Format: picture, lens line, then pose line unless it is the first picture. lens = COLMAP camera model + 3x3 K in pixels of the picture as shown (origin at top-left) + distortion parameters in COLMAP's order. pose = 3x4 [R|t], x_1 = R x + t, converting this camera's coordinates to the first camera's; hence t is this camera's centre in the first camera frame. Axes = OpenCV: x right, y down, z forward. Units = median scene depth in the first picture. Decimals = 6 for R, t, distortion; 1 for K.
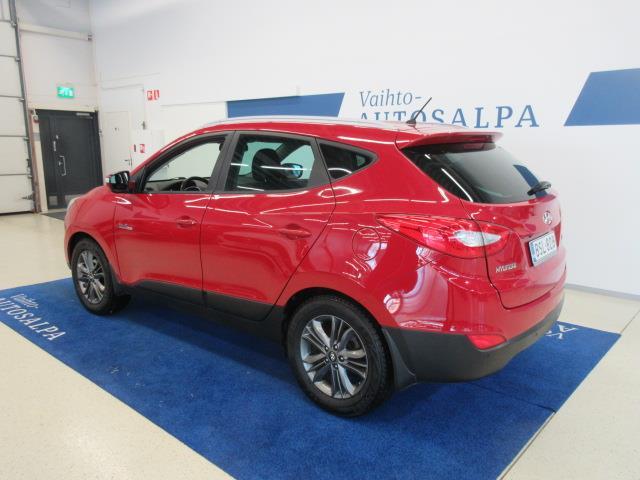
lens RADIAL K [[506.9, 0, 320.0], [0, 506.9, 240.0], [0, 0, 1]] dist [0.035101, -0.014961]
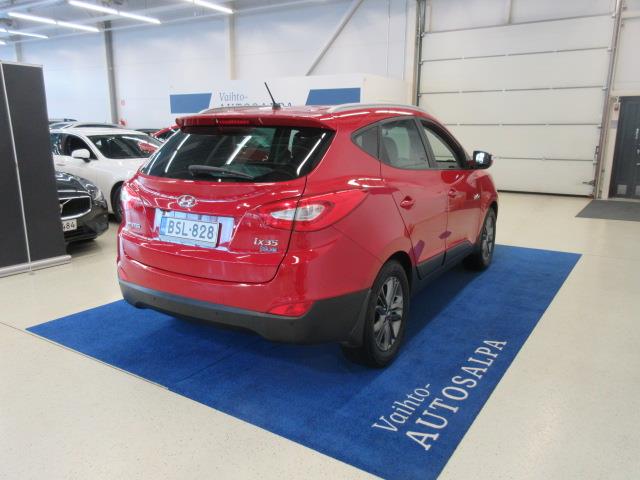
lens RADIAL K [[506.9, 0, 320.0], [0, 506.9, 240.0], [0, 0, 1]] dist [0.035101, -0.014961]
pose [[0.142808, 0.209478, -0.967329, 0.651322], [-0.190241, 0.964932, 0.180874, -0.089398], [0.971295, 0.158195, 0.177651, 0.484785]]
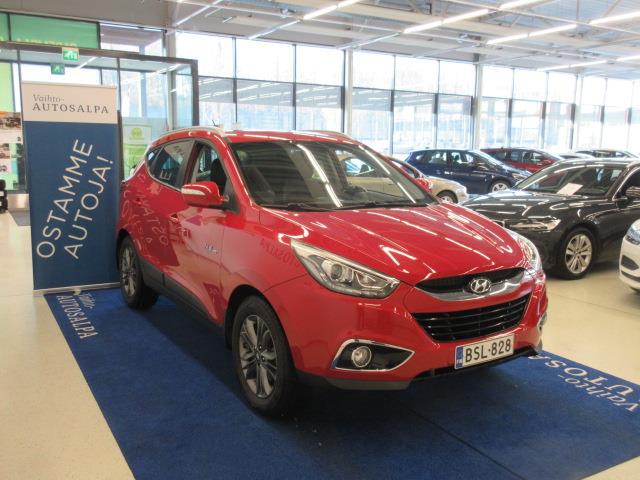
lens RADIAL K [[593.8, 0, 320.0], [0, 593.8, 240.0], [0, 0, 1]] dist [0.004074, 0.006015]
pose [[-0.947987, -0.061935, 0.312224, -0.352606], [0.045806, 0.944134, 0.326362, -0.257998], [-0.314994, 0.323689, -0.892190, 1.333059]]
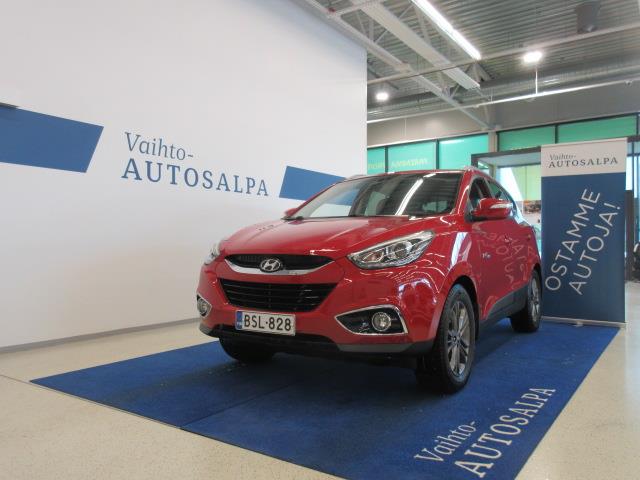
lens RADIAL K [[506.9, 0, 320.0], [0, 506.9, 240.0], [0, 0, 1]] dist [0.035101, -0.014961]
pose [[-0.116498, 0.010926, 0.993131, -0.806627], [0.191189, 0.981484, 0.011630, -0.077867], [-0.974615, 0.191230, -0.116430, 0.875887]]
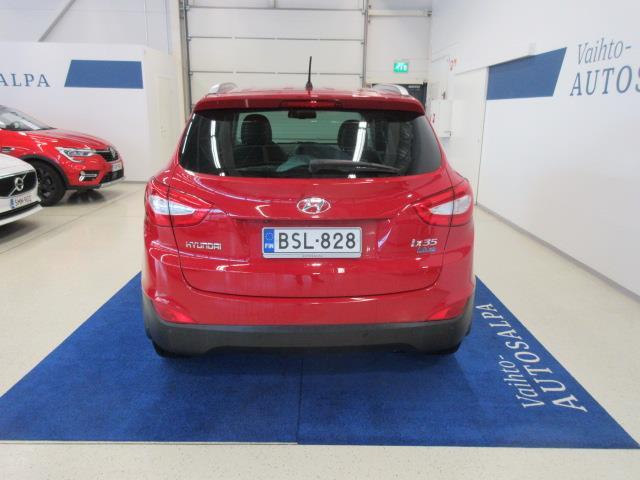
lens RADIAL K [[506.9, 0, 320.0], [0, 506.9, 240.0], [0, 0, 1]] dist [0.035101, -0.014961]
pose [[0.664171, 0.188200, -0.723504, 0.459630], [-0.149272, 0.981690, 0.118330, -0.038402], [0.732526, 0.029408, 0.680103, 0.210265]]
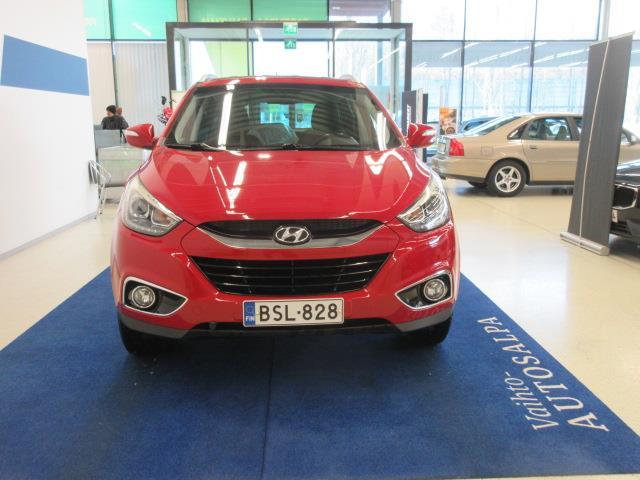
lens RADIAL K [[593.8, 0, 320.0], [0, 593.8, 240.0], [0, 0, 1]] dist [0.004074, 0.006015]
pose [[-0.691122, -0.139672, 0.709113, -0.630180], [0.139619, 0.936865, 0.320609, -0.182744], [-0.709124, 0.320586, -0.627987, 1.113782]]
